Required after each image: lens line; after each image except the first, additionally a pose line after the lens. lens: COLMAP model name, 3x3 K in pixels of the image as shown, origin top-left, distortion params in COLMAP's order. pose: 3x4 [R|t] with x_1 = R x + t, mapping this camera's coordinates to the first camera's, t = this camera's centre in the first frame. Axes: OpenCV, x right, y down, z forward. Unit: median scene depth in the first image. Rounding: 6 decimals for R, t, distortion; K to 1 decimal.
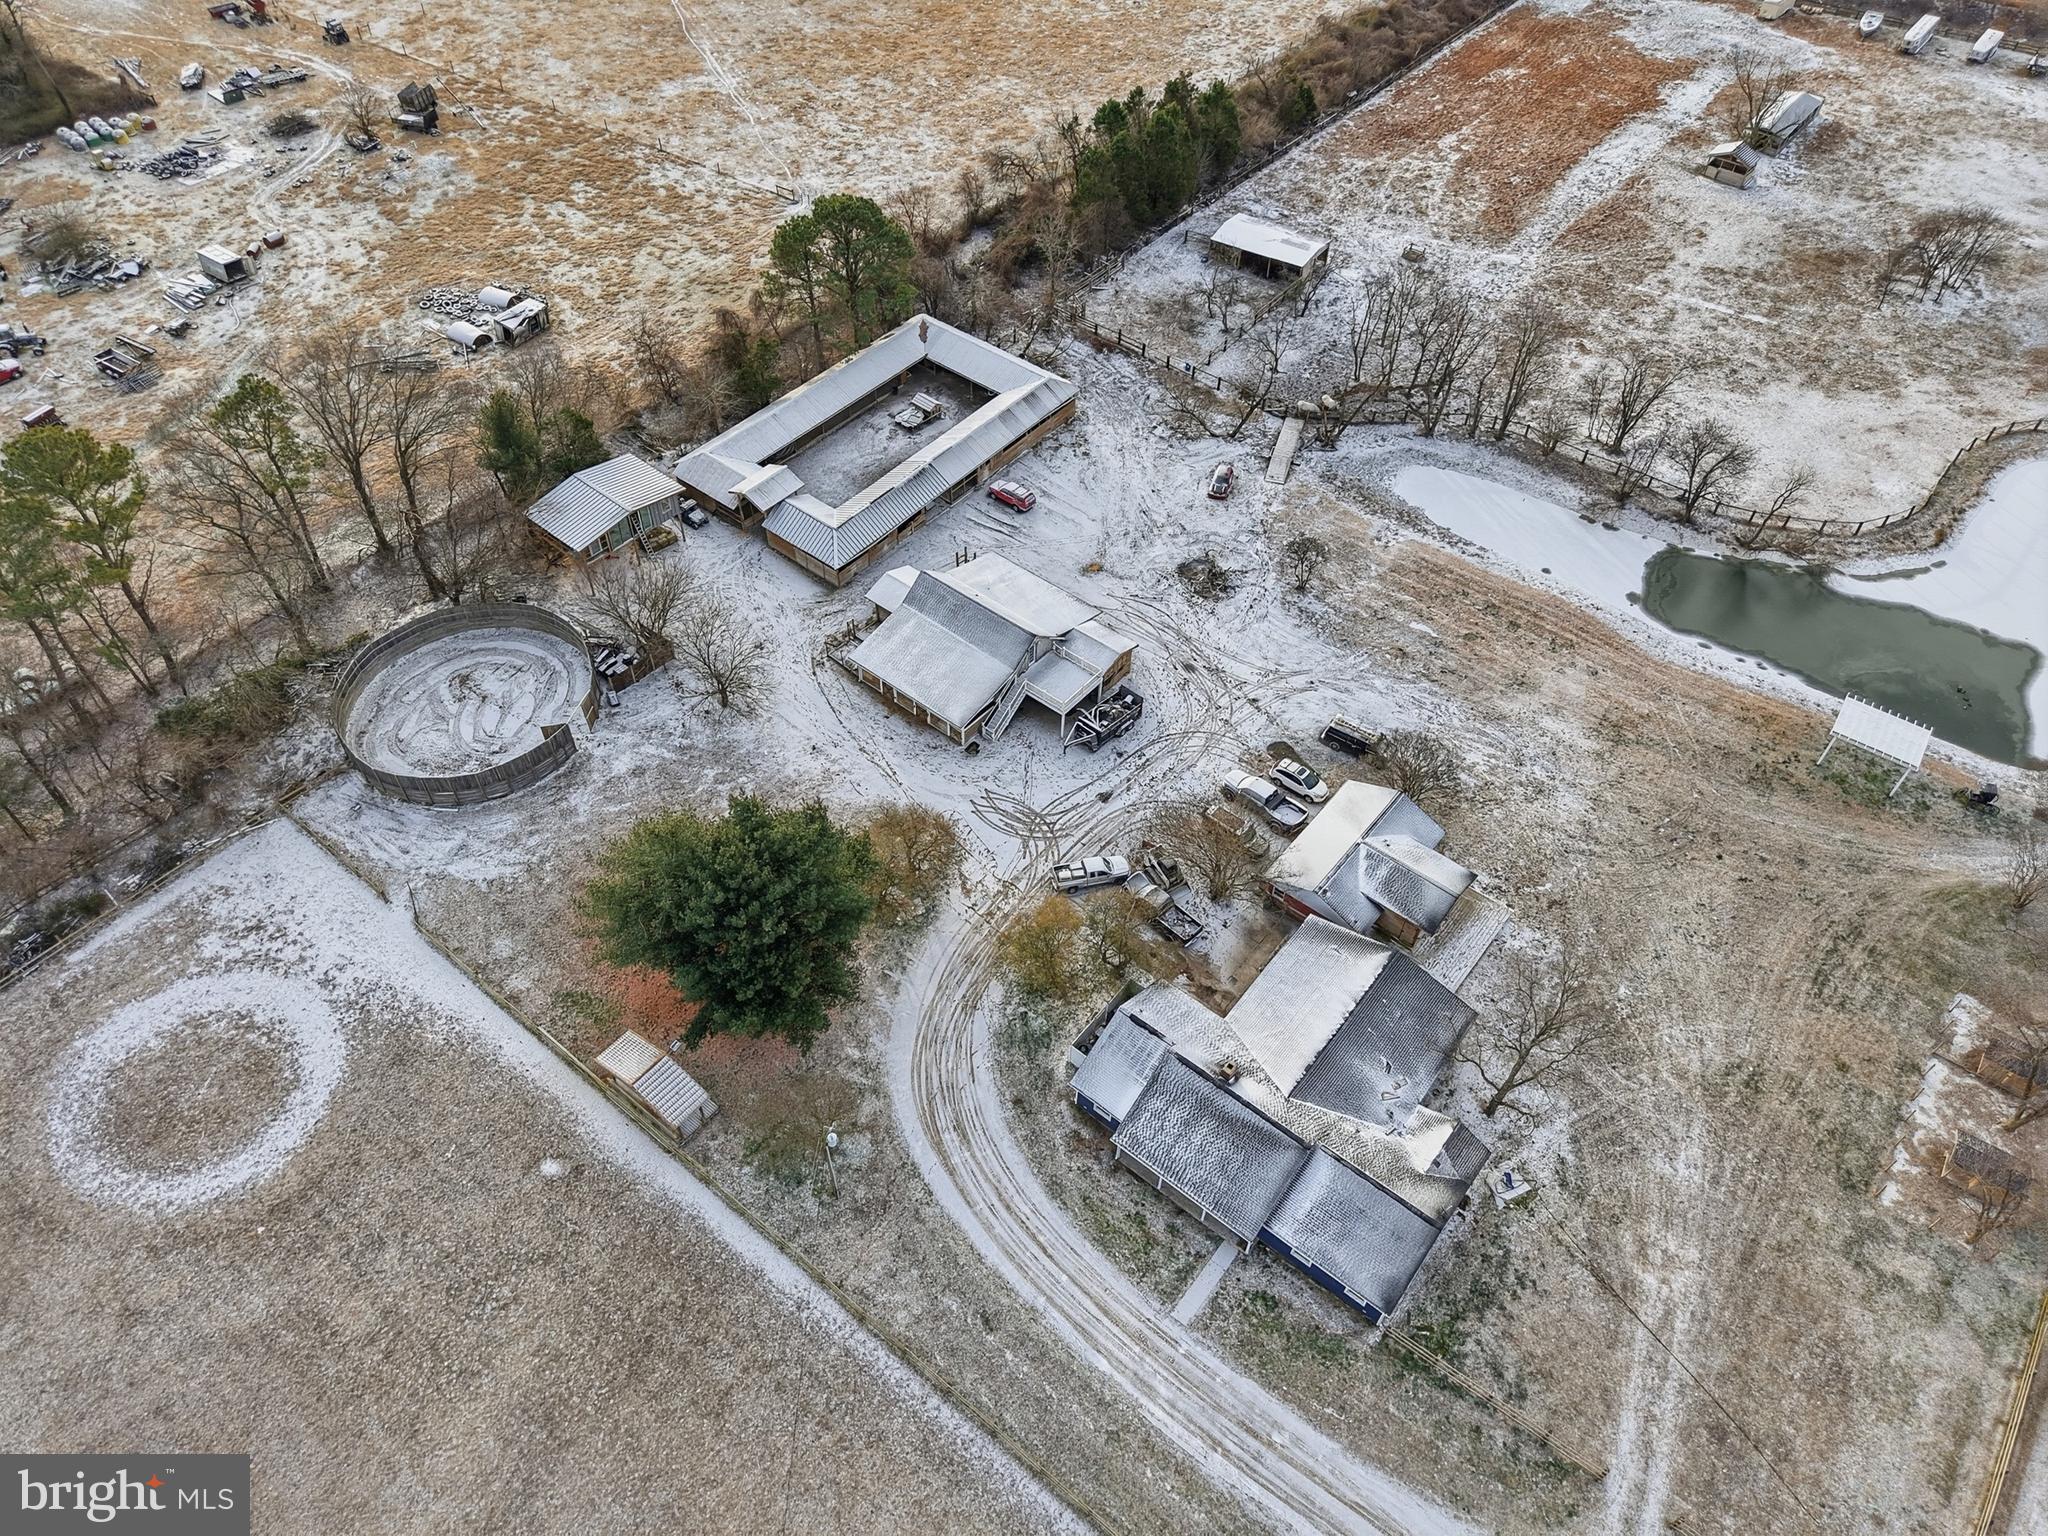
lens RADIAL K [[1368.2, 0, 1027.0], [0, 1368.2, 765.8], [0, 0, 1]] dist [0.025651, -0.029285]
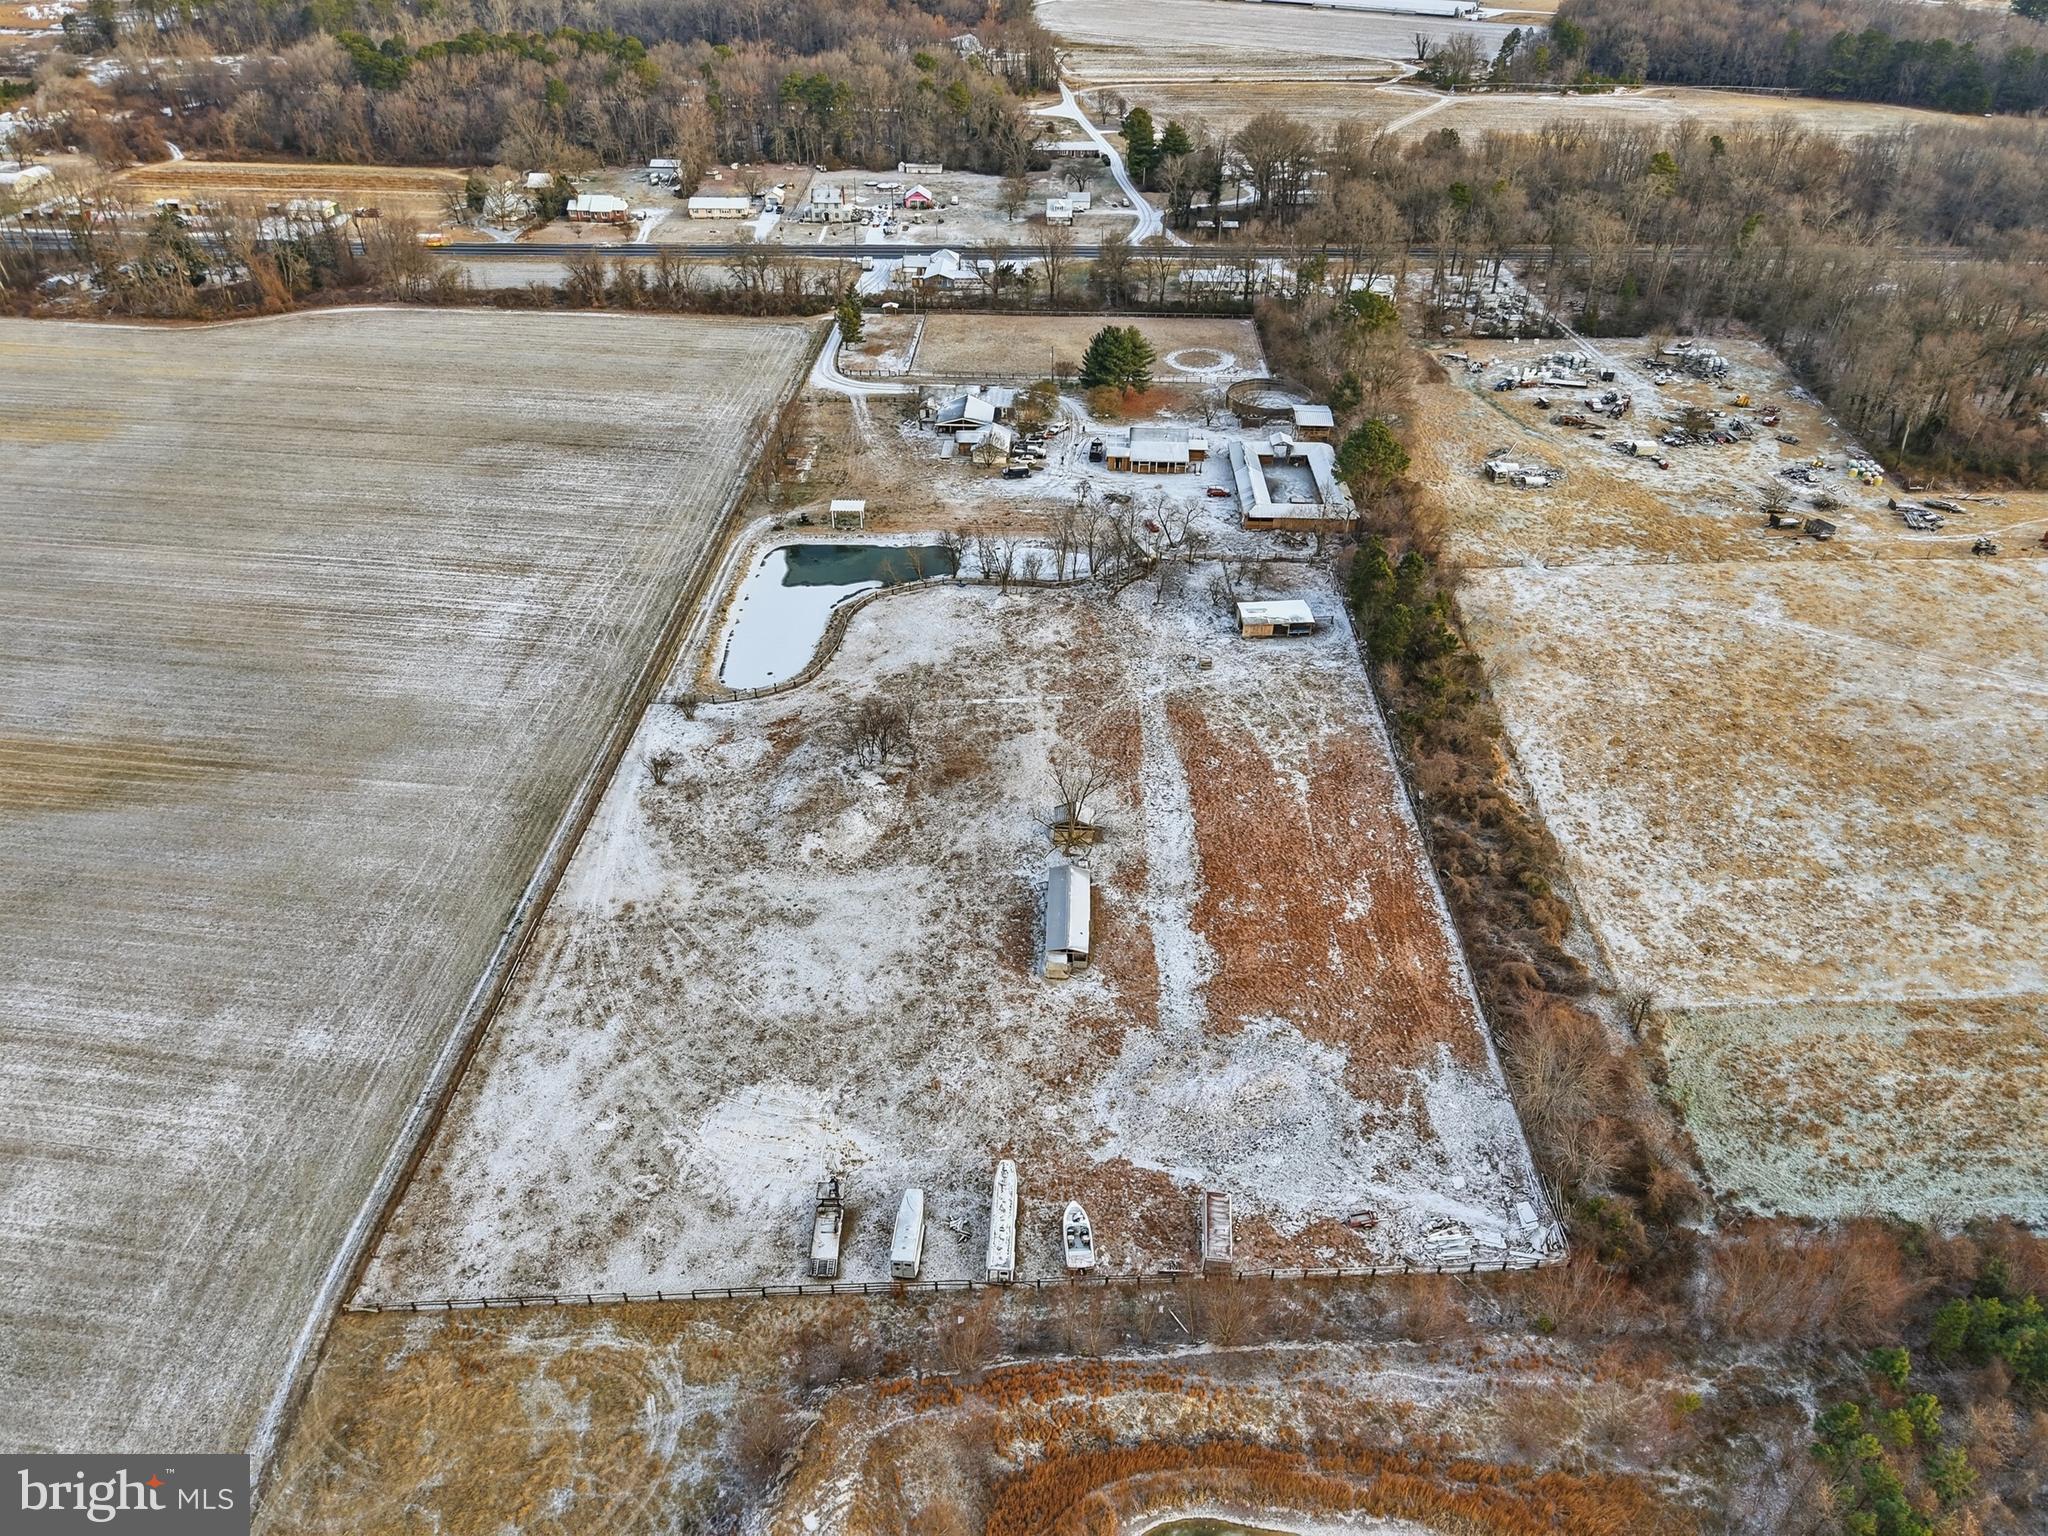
lens RADIAL K [[1368.2, 0, 1031.1], [0, 1368.2, 766.4], [0, 0, 1]] dist [0.025651, -0.029285]
pose [[-0.804058, 0.323230, -0.499012, 1.480760], [-0.456771, 0.201441, 0.866477, -1.894168], [0.380593, 0.924632, -0.014328, 1.355928]]
